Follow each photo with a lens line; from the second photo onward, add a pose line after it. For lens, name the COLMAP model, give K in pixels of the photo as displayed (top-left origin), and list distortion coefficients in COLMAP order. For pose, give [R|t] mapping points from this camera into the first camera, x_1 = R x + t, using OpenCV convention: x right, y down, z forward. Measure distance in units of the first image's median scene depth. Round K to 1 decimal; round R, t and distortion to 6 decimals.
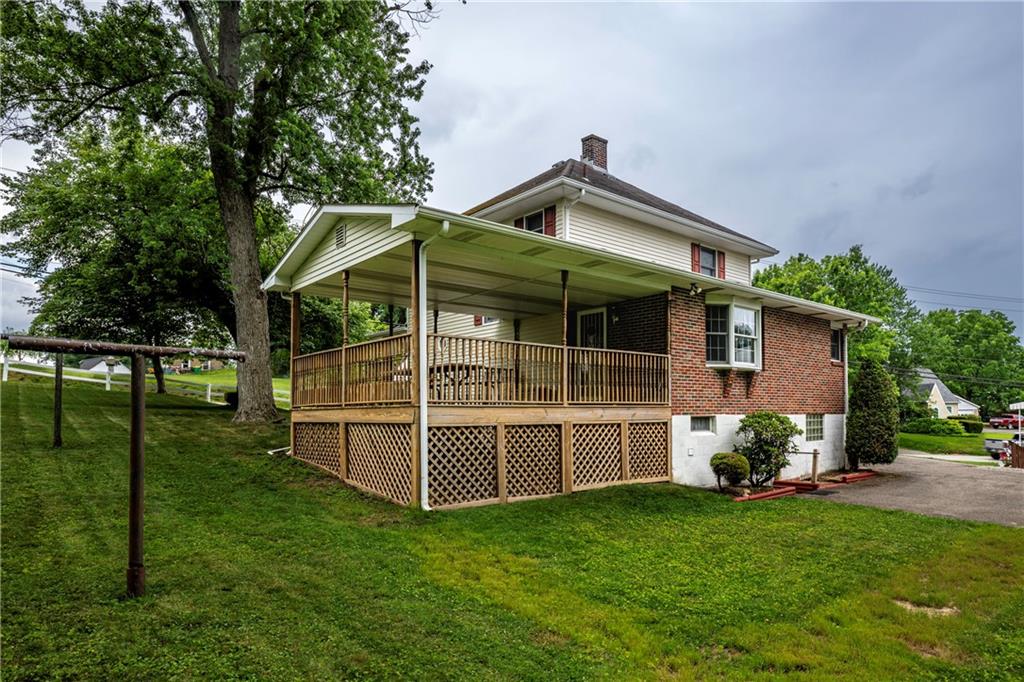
lens RADIAL K [[612.0, 0, 511.7], [0, 612.0, 401.5], [0, 0, 1]] dist [-0.049218, 0.000100]
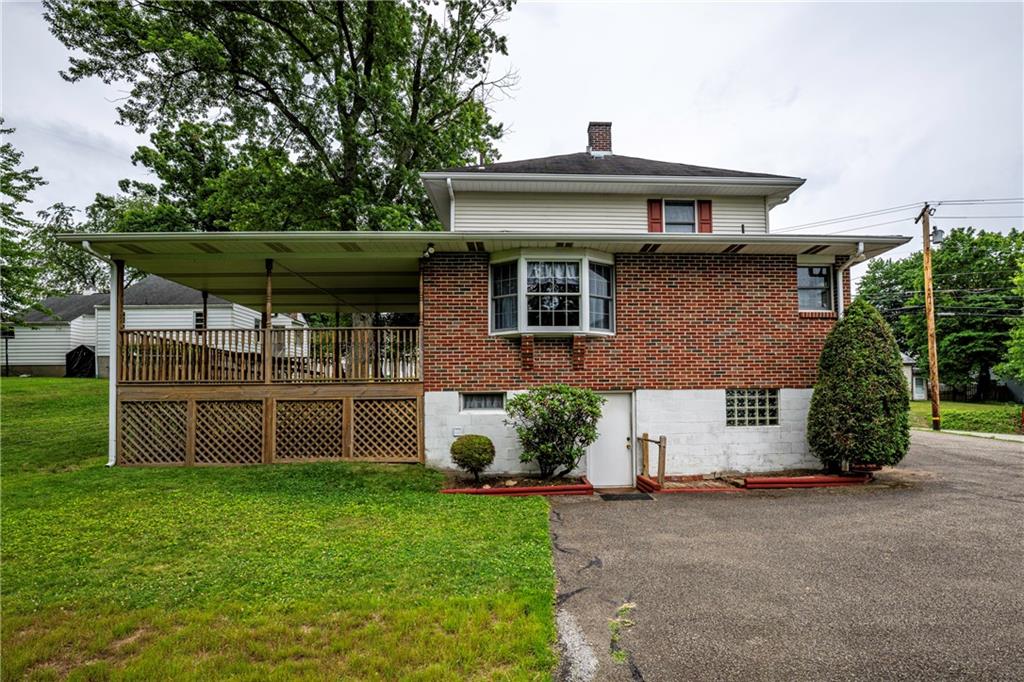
lens RADIAL K [[420.0, 0, 511.6], [0, 420.0, 389.5], [0, 0, 1]] dist [-0.051323, -0.000035]
pose [[0.802354, -0.003811, -0.596836, 0.662899], [0.017167, 0.999713, 0.016696, 0.009786], [0.596601, -0.023642, 0.802190, 0.505053]]
